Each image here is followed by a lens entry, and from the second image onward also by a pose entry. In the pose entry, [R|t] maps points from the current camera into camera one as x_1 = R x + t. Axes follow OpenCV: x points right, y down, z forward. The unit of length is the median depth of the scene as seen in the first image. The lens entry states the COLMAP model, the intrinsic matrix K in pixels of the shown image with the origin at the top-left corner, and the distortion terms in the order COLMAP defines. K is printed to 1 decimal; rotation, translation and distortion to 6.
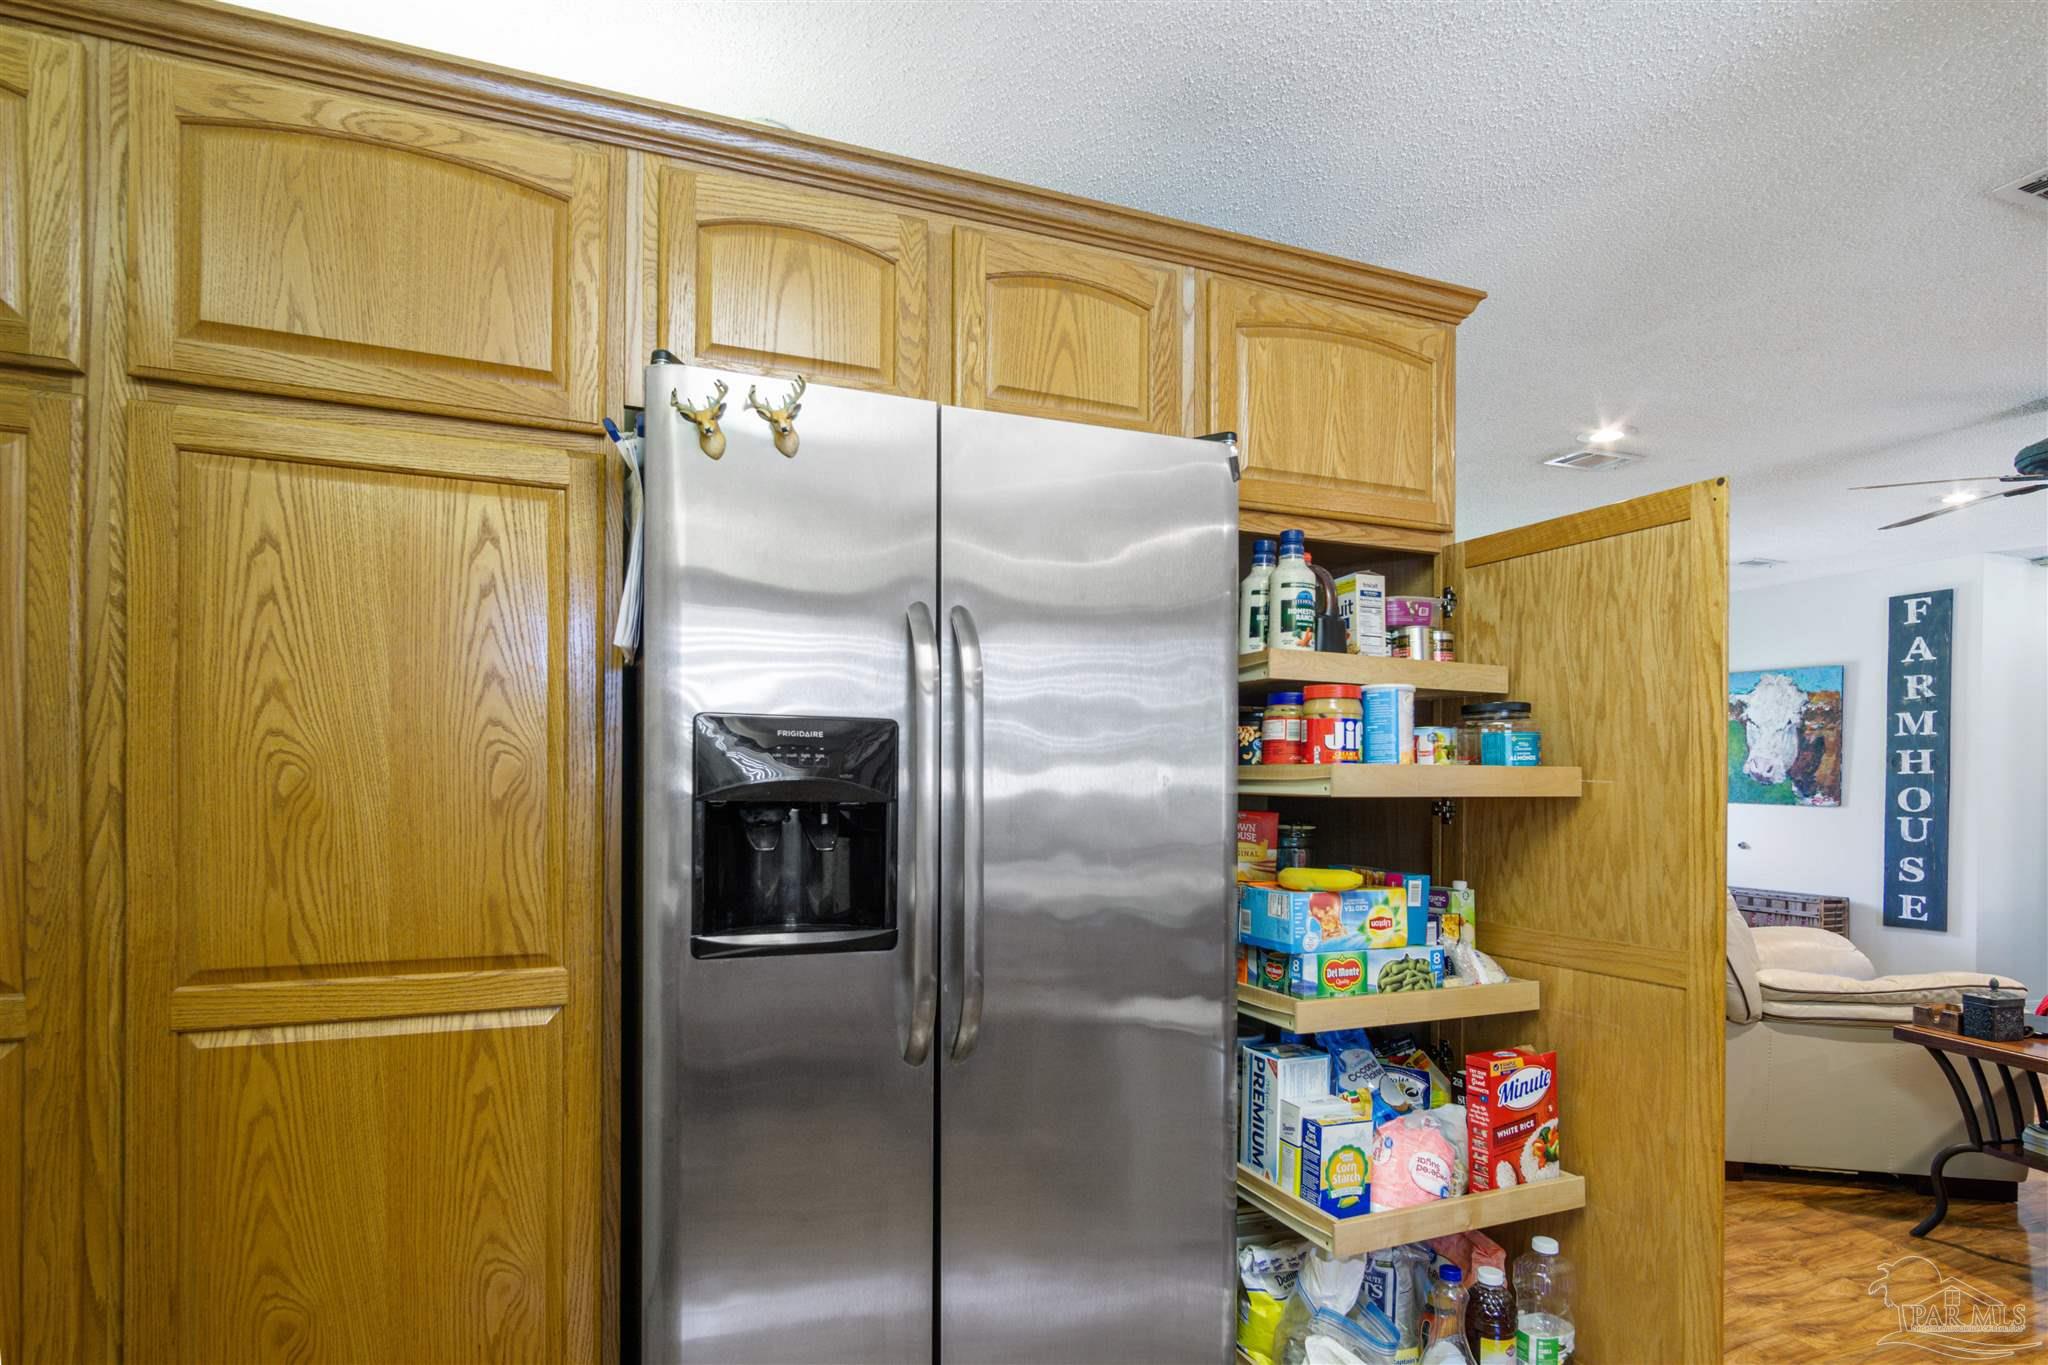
lens RADIAL K [[1121.1, 0, 1014.6], [0, 1121.1, 785.9], [0, 0, 1]] dist [-0.005177, 0.000686]
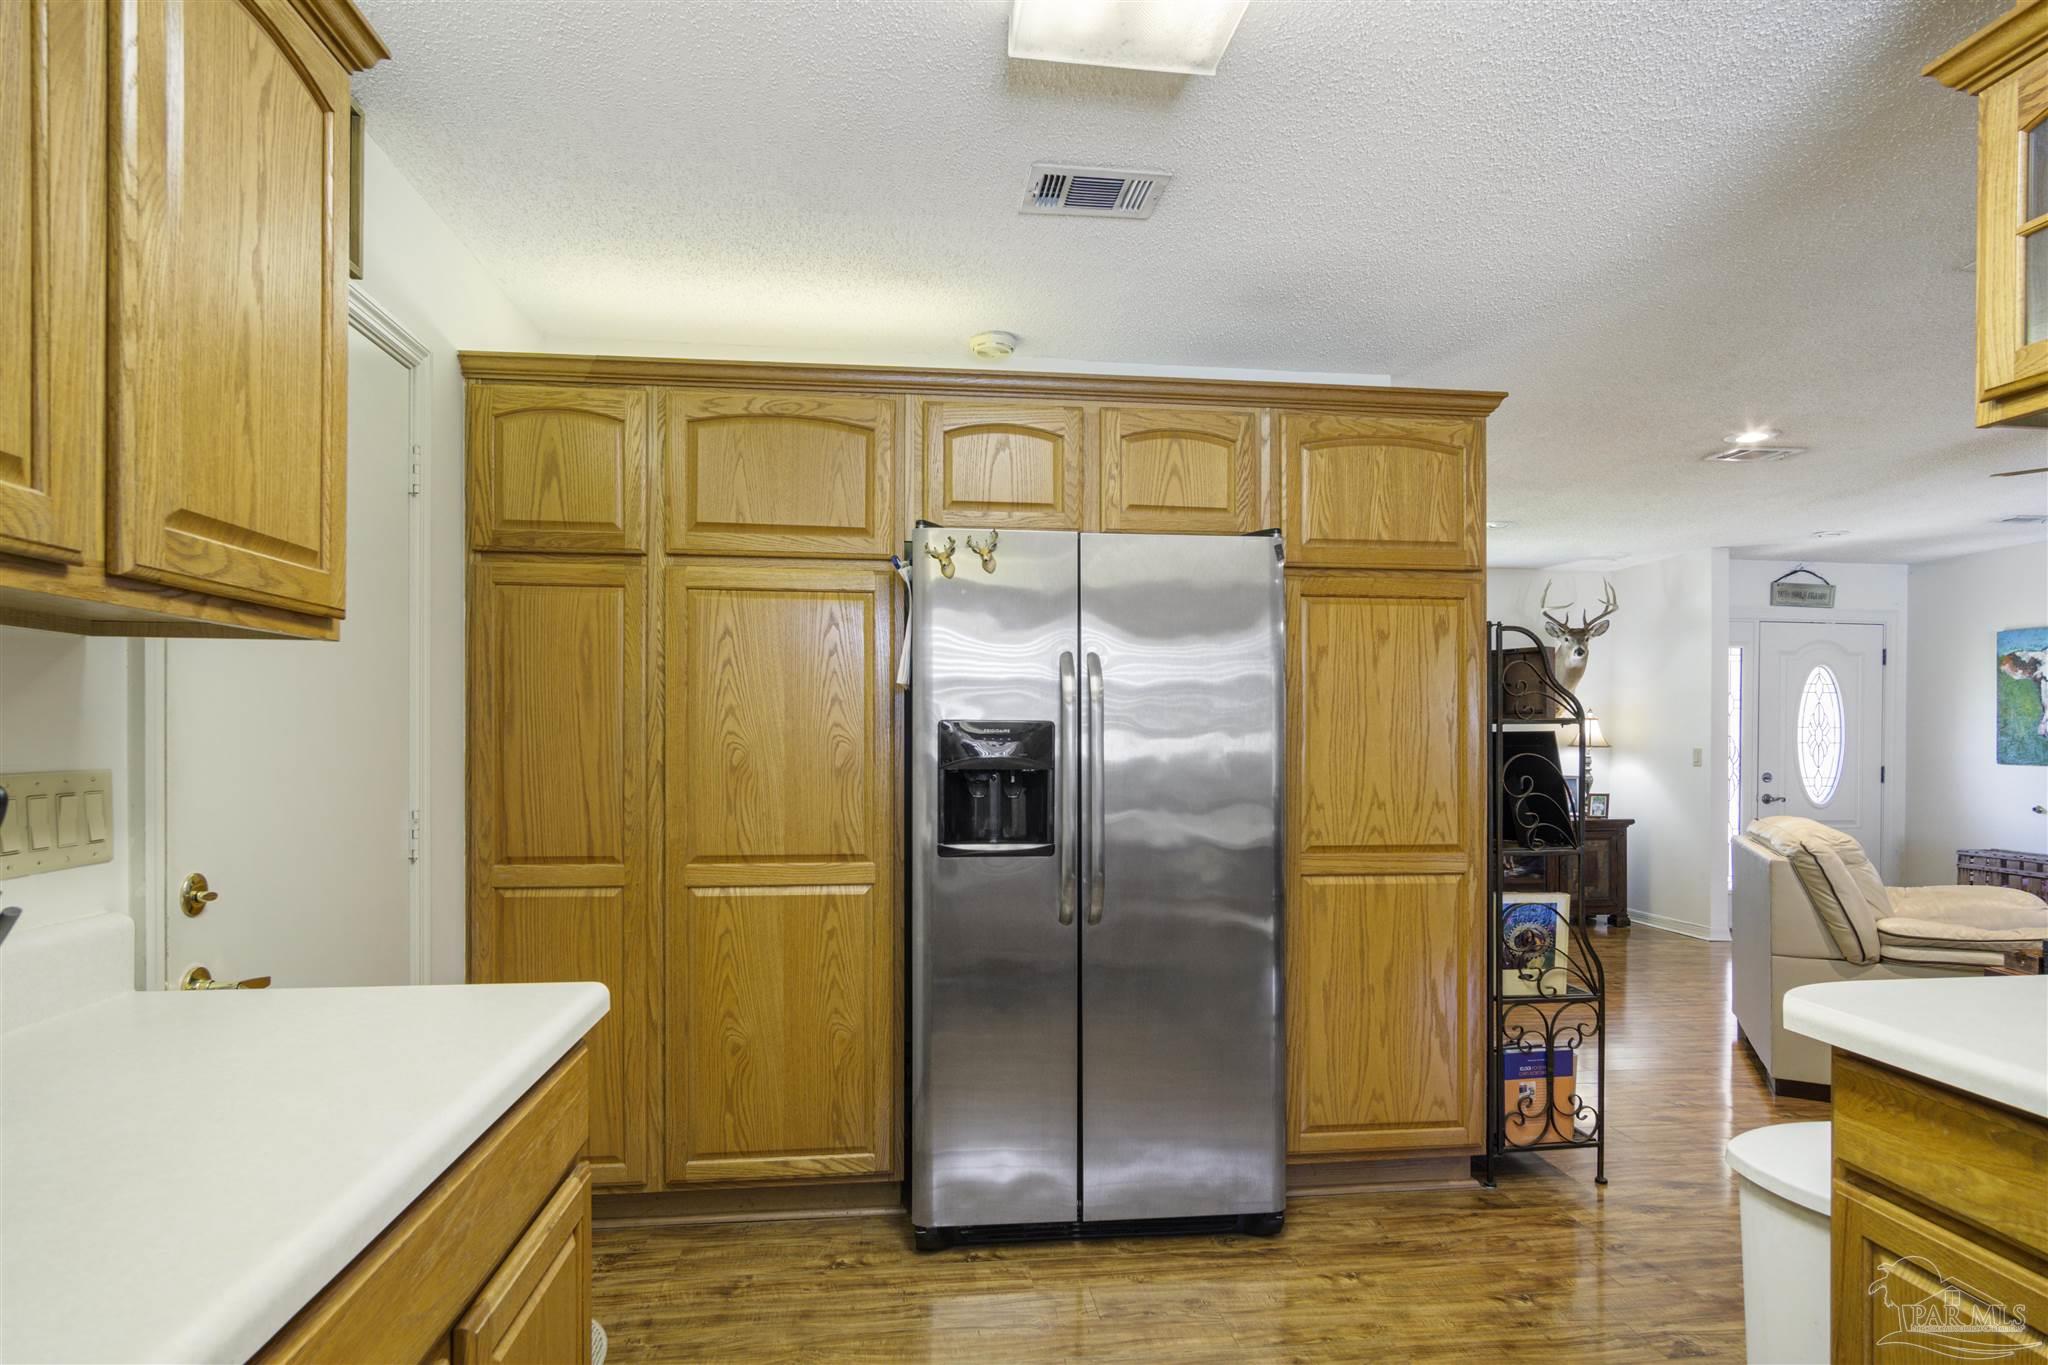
lens RADIAL K [[1095.5, 0, 1008.3], [0, 1095.5, 737.5], [0, 0, 1]] dist [0.001362, 0.000766]
pose [[0.961262, -0.006071, -0.275569, 0.244515], [0.004195, 0.999964, -0.007397, -0.018964], [0.275604, 0.005955, 0.961253, -0.527748]]
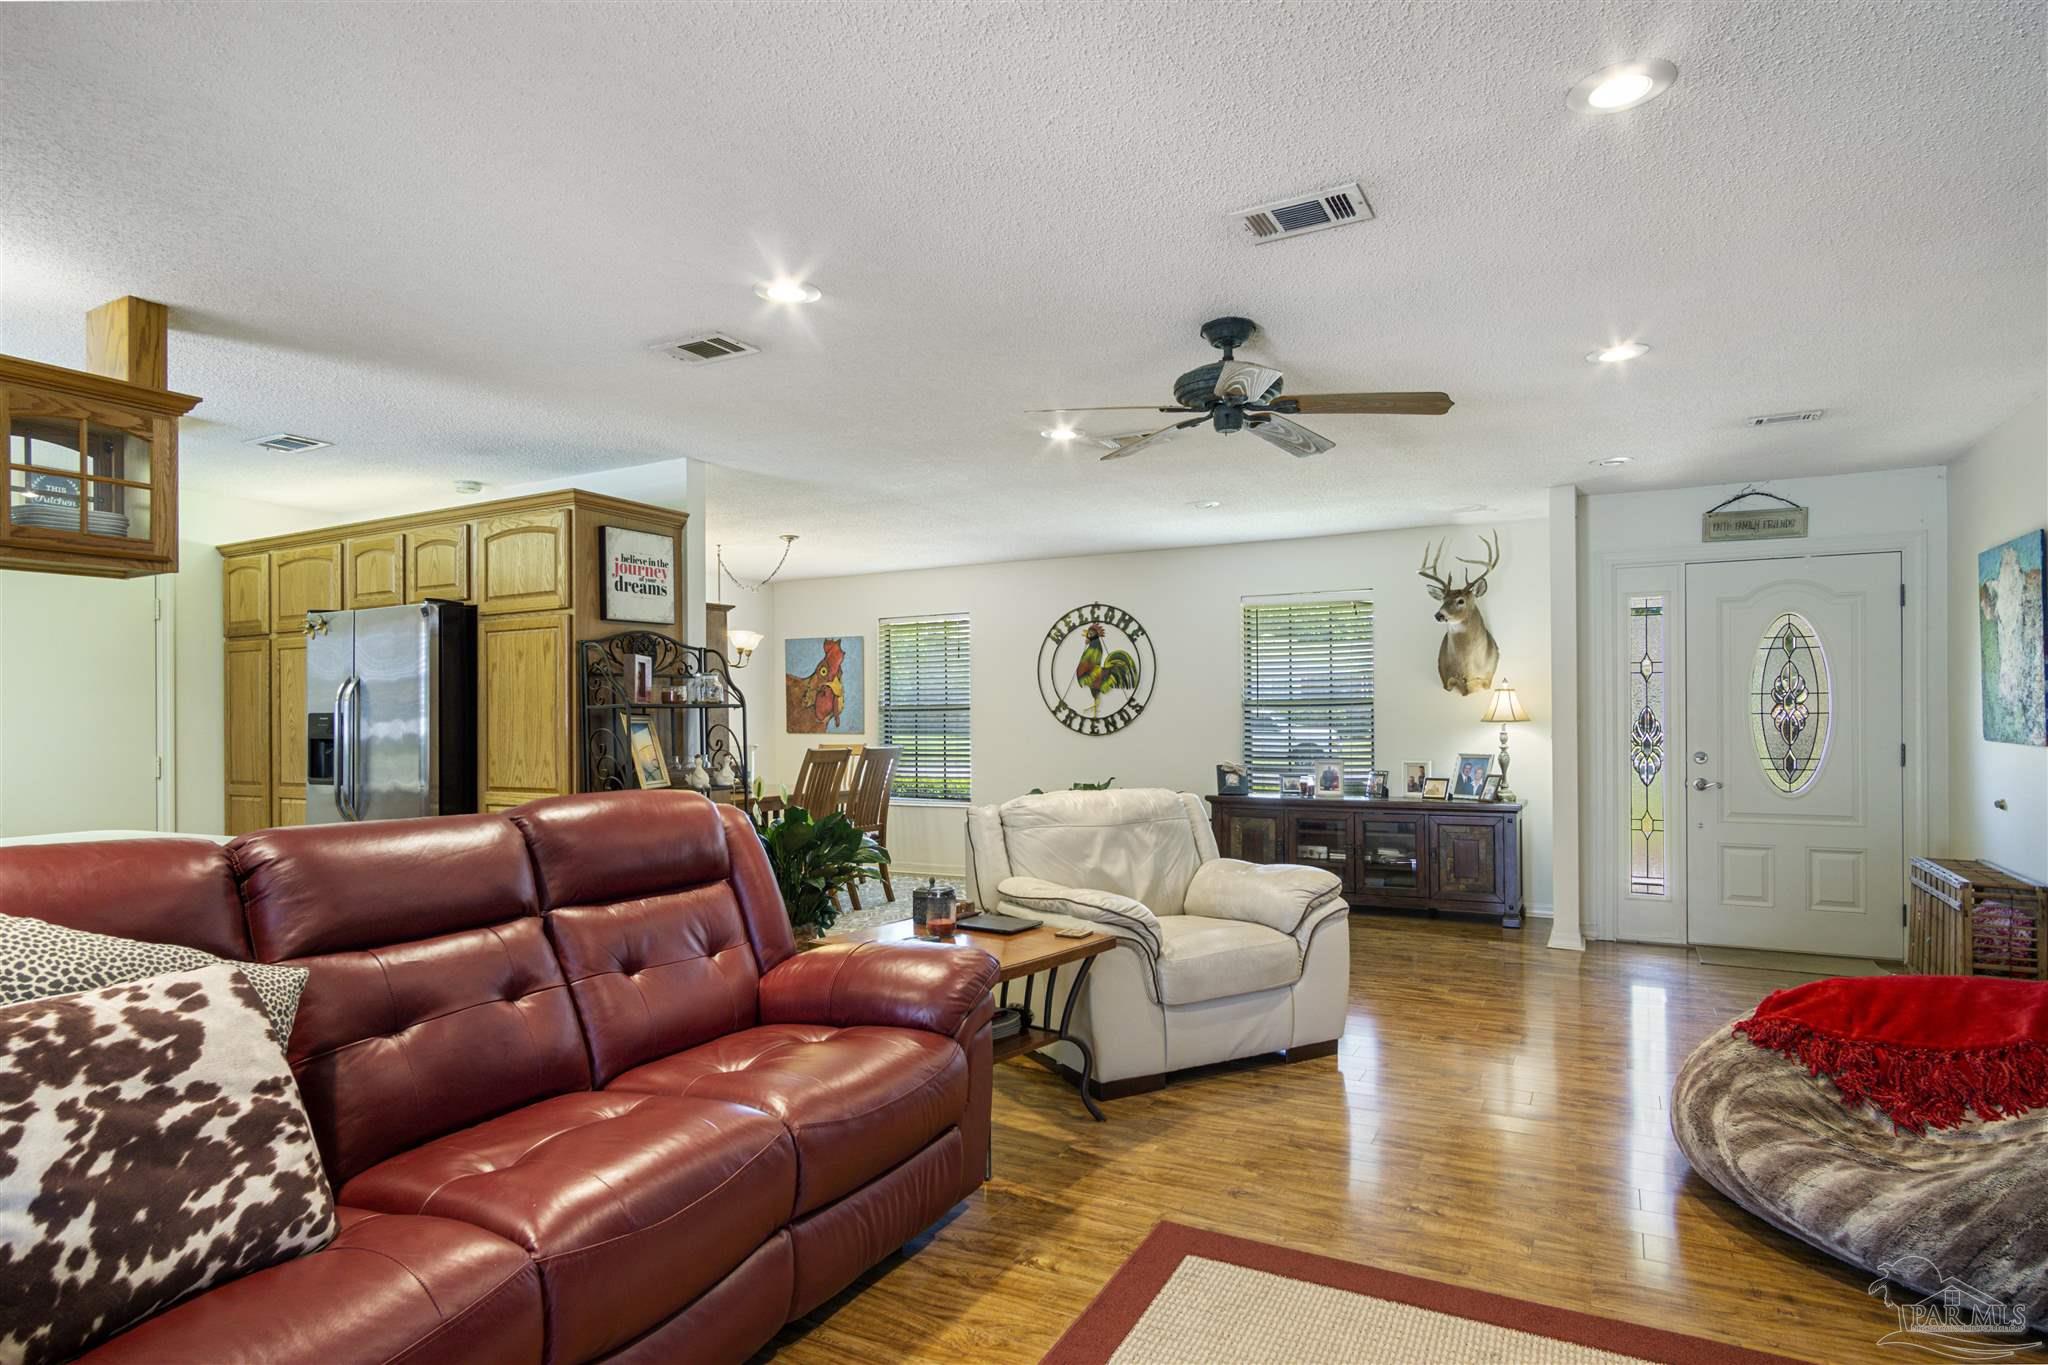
lens RADIAL K [[1125.9, 0, 987.6], [0, 1125.9, 716.2], [0, 0, 1]] dist [-0.001835, 0.001614]
pose [[0.620414, -0.018981, -0.784045, 2.992595], [0.010419, 0.999818, -0.015960, 0.016325], [0.784206, 0.001733, 0.620499, 0.386946]]
